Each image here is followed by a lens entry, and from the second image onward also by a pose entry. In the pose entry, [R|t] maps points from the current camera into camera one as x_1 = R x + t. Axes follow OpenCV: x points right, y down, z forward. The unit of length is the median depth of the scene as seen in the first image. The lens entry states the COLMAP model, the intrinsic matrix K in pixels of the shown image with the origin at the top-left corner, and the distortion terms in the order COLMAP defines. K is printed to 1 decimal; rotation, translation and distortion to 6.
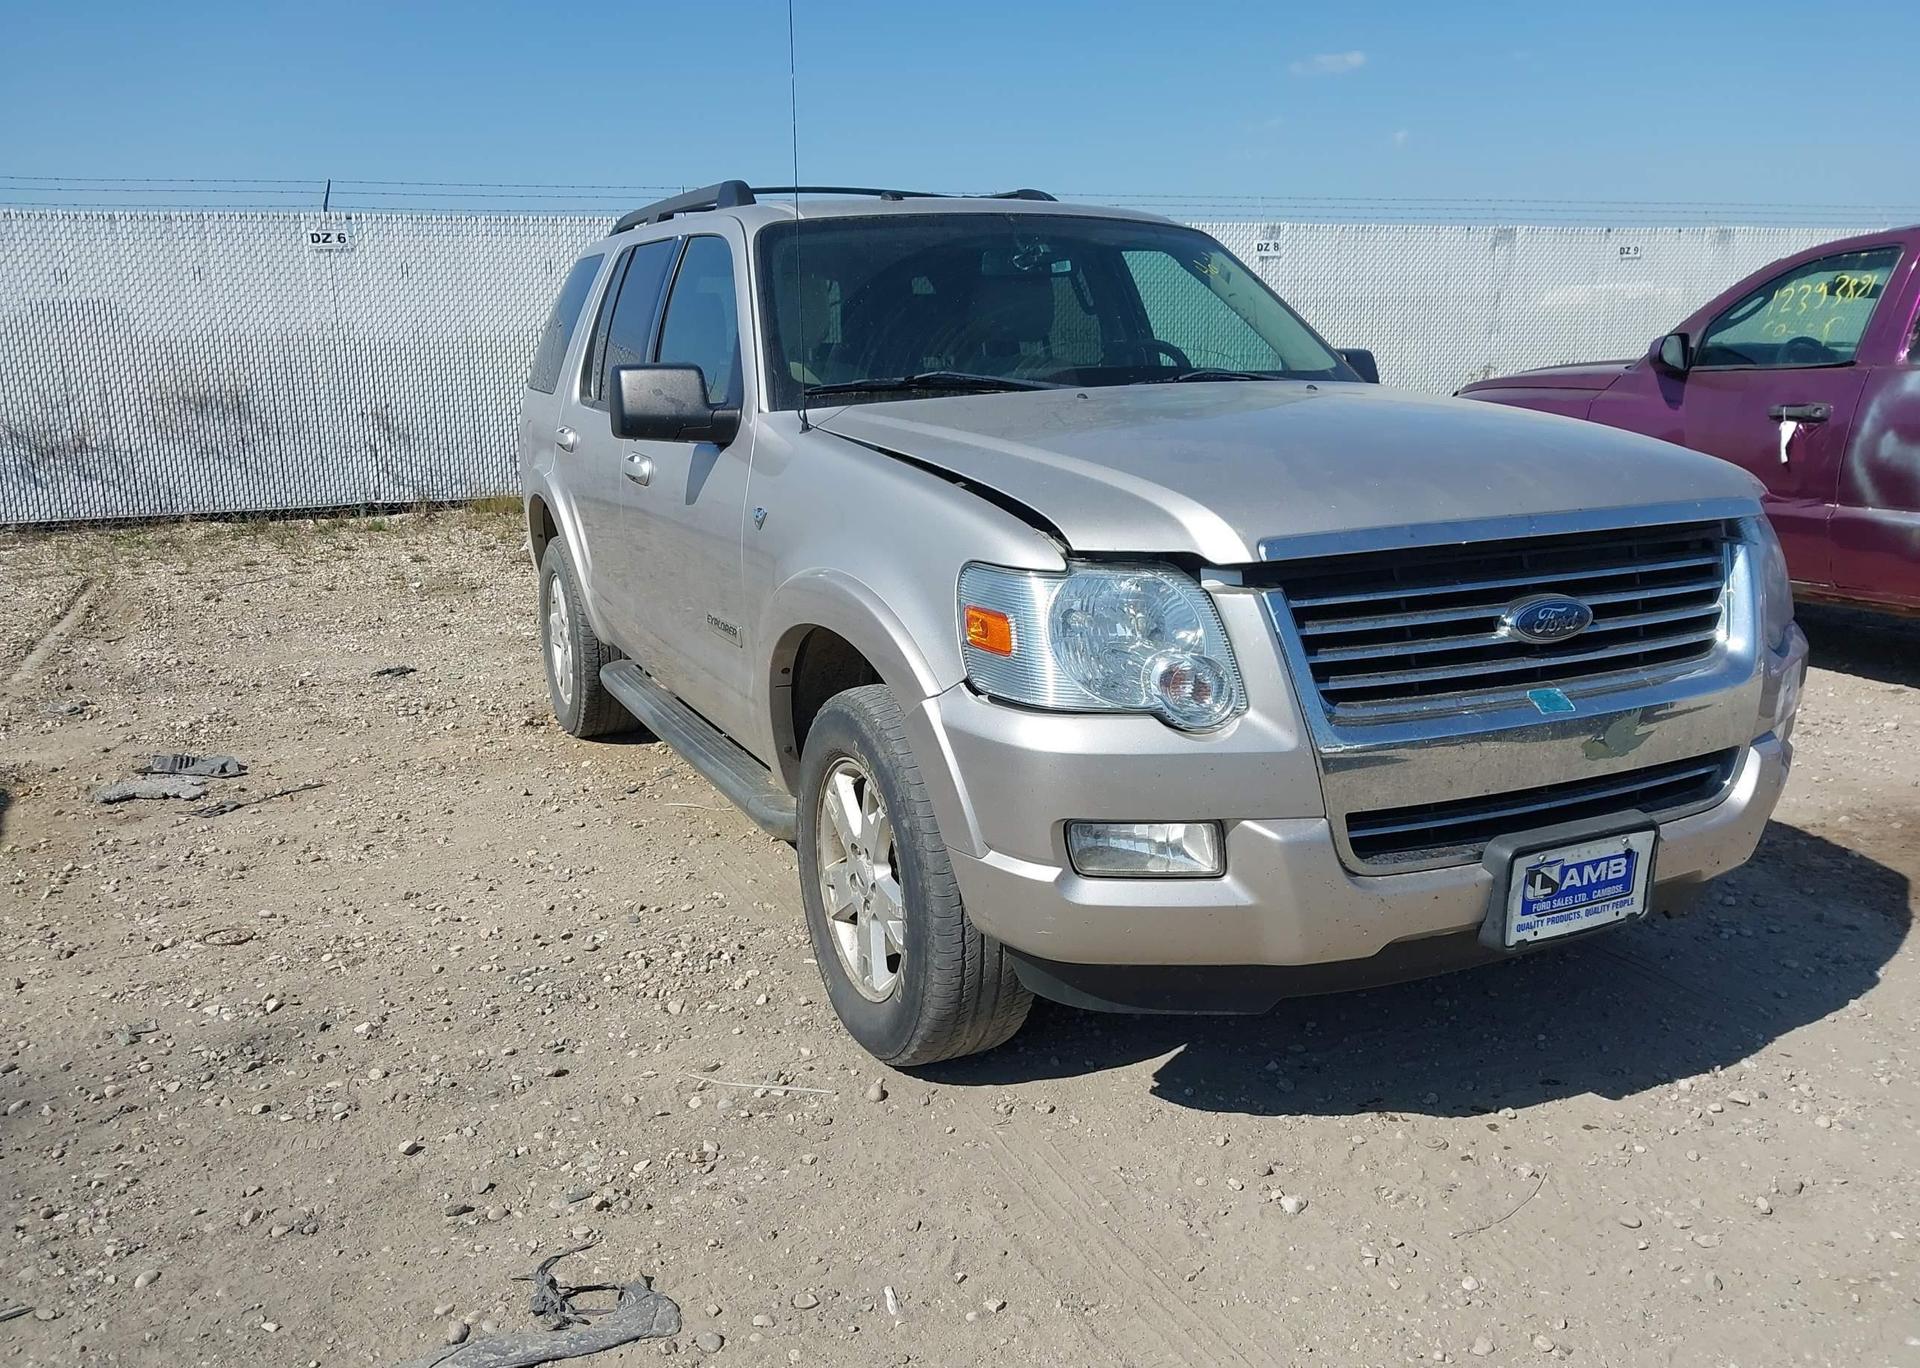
lens RADIAL K [[1532.2, 0, 977.3], [0, 1532.2, 688.0], [0, 0, 1]] dist [0.012541, -0.007143]
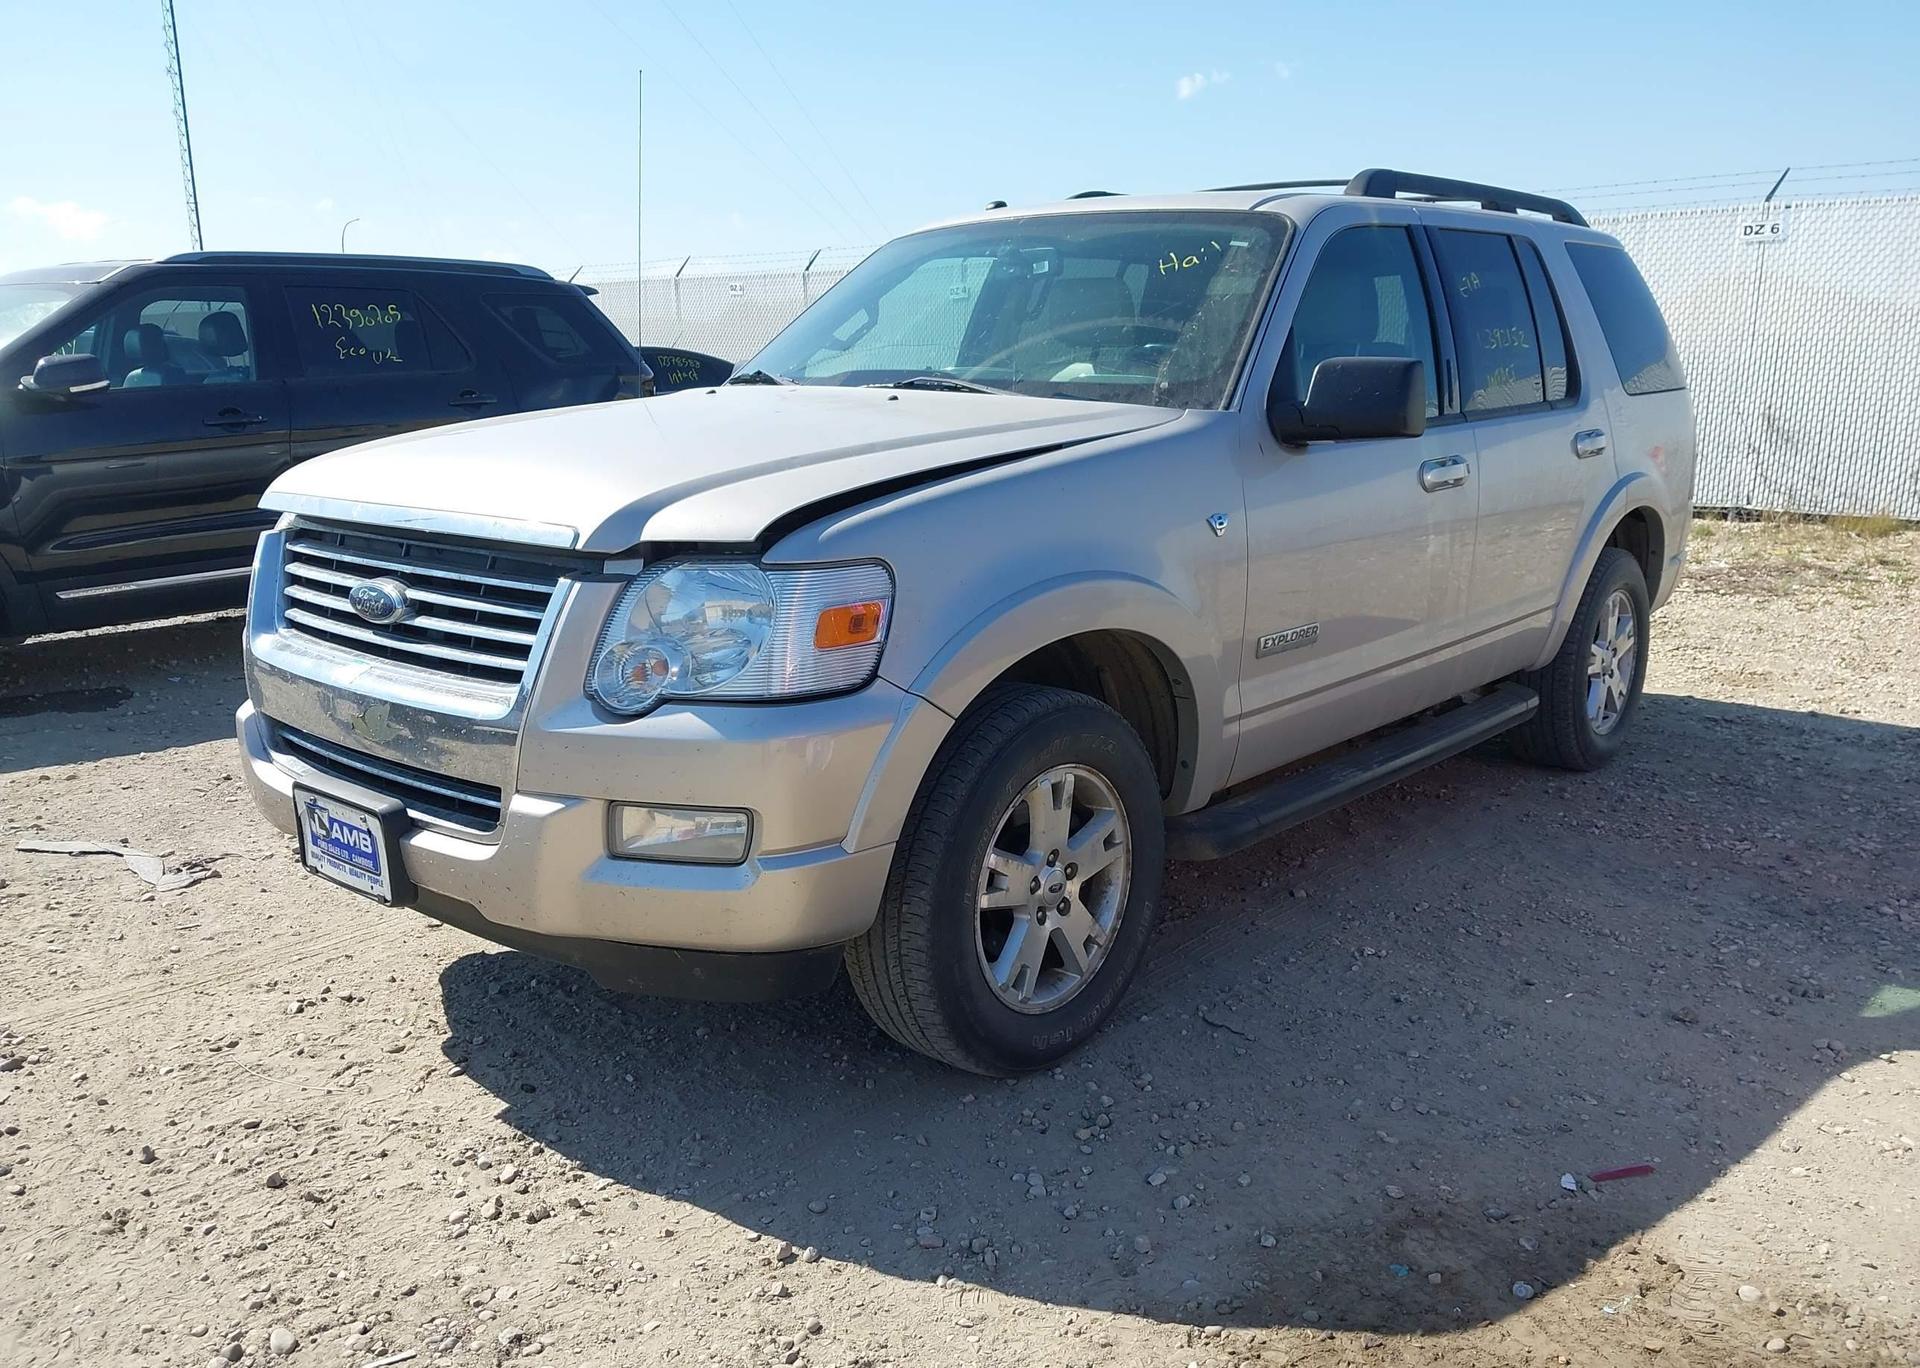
lens RADIAL K [[1645.7, 0, 982.9], [0, 1645.7, 681.8], [0, 0, 1]] dist [-0.047330, -0.000117]
pose [[0.382666, 0.200293, -0.901914, 1.592240], [-0.209740, 0.969562, 0.126327, -0.225727], [0.899764, 0.140827, 0.413028, 0.907636]]
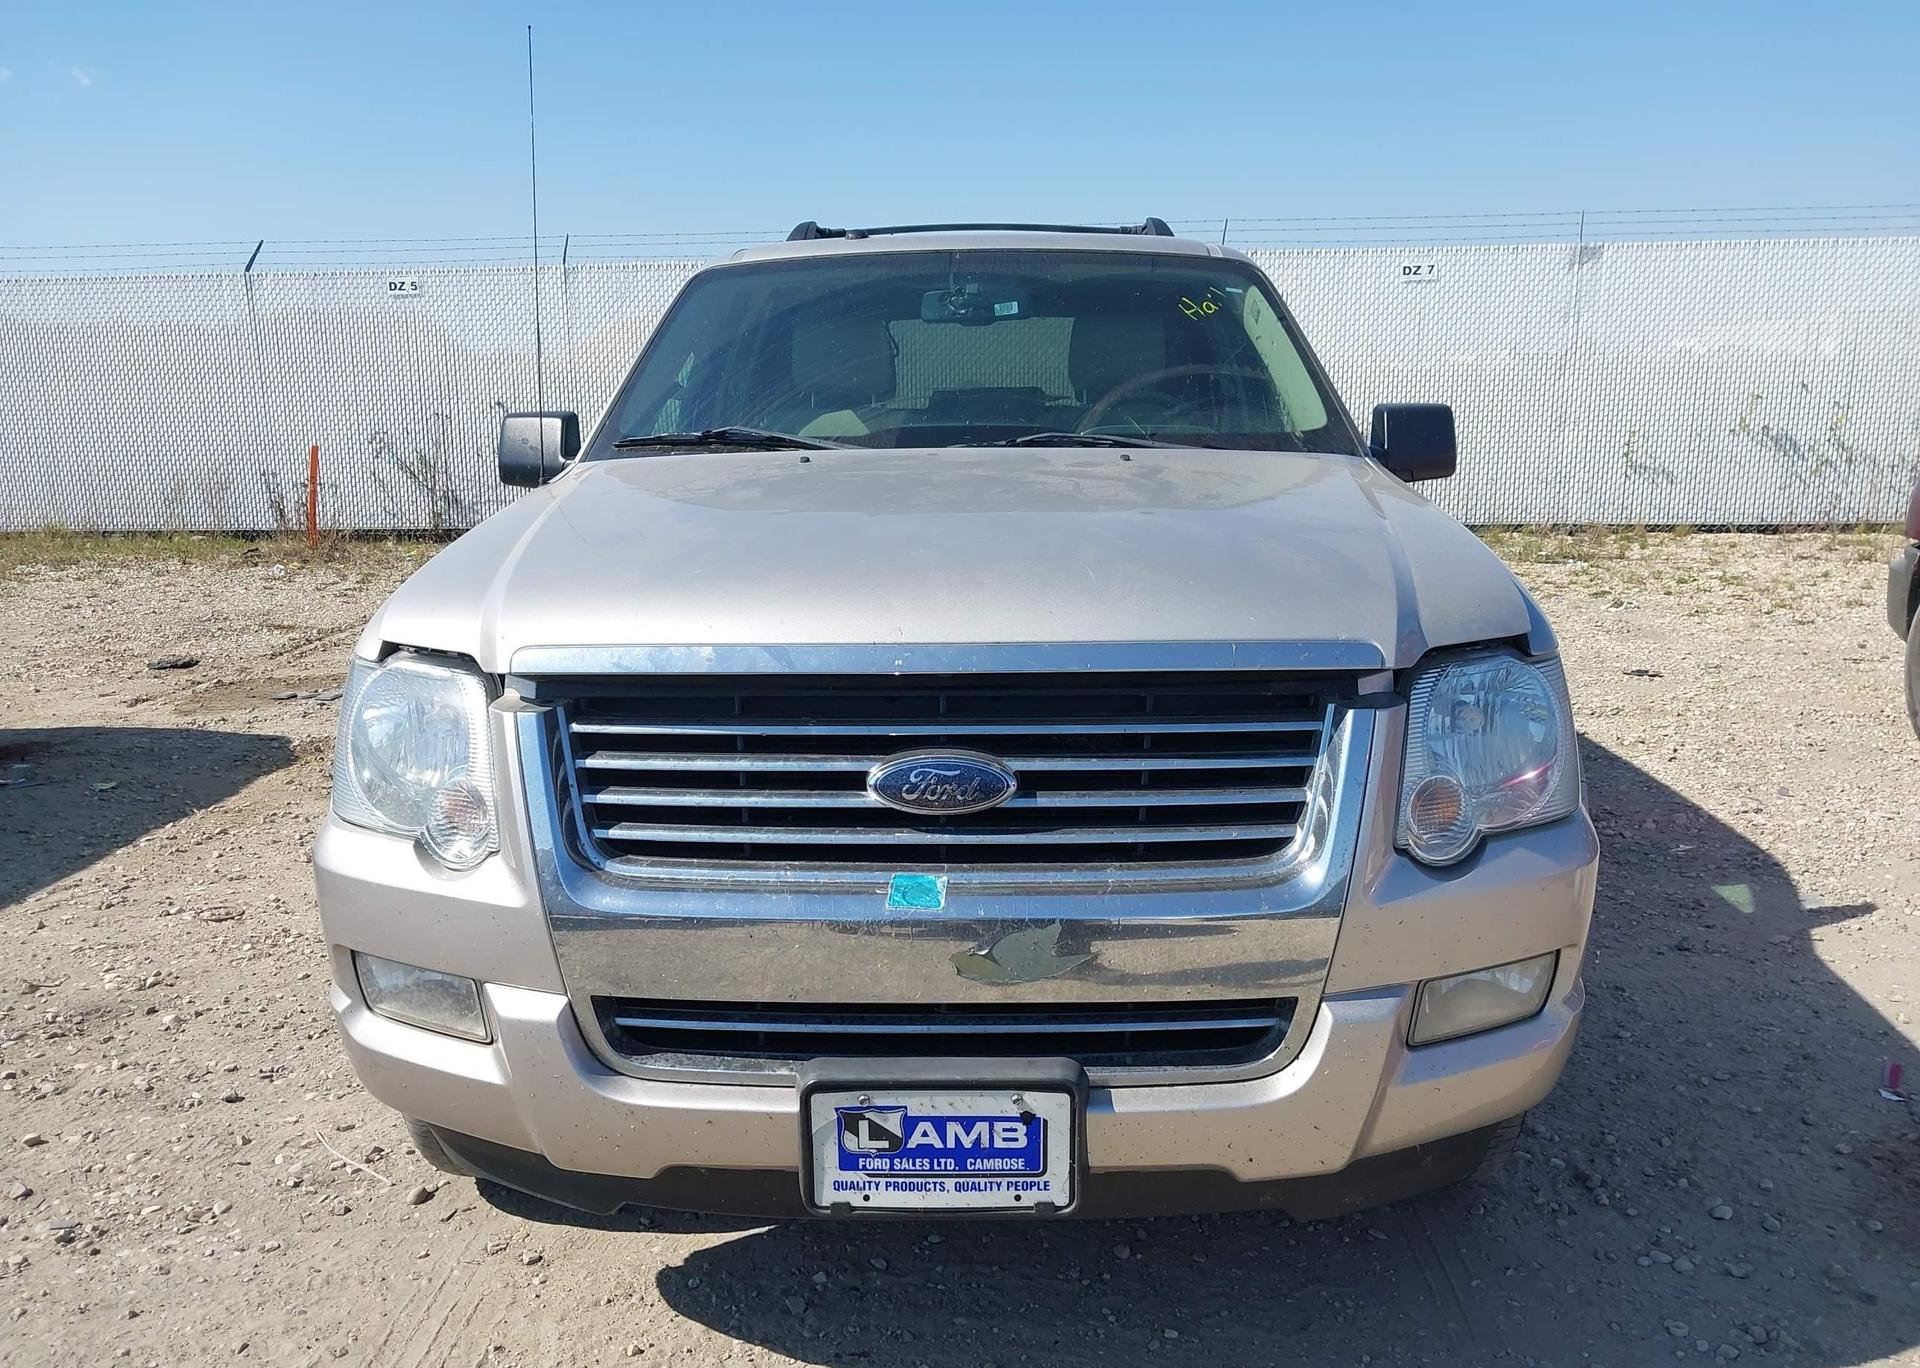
lens RADIAL K [[1583.6, 0, 960.0], [0, 1583.6, 684.0], [0, 0, 1]] dist [0.044909, -0.000136]
pose [[0.889593, 0.092407, -0.447308, 0.717702], [-0.105069, 0.994459, -0.003519, -0.090665], [0.444505, 0.050129, 0.894373, 0.306982]]
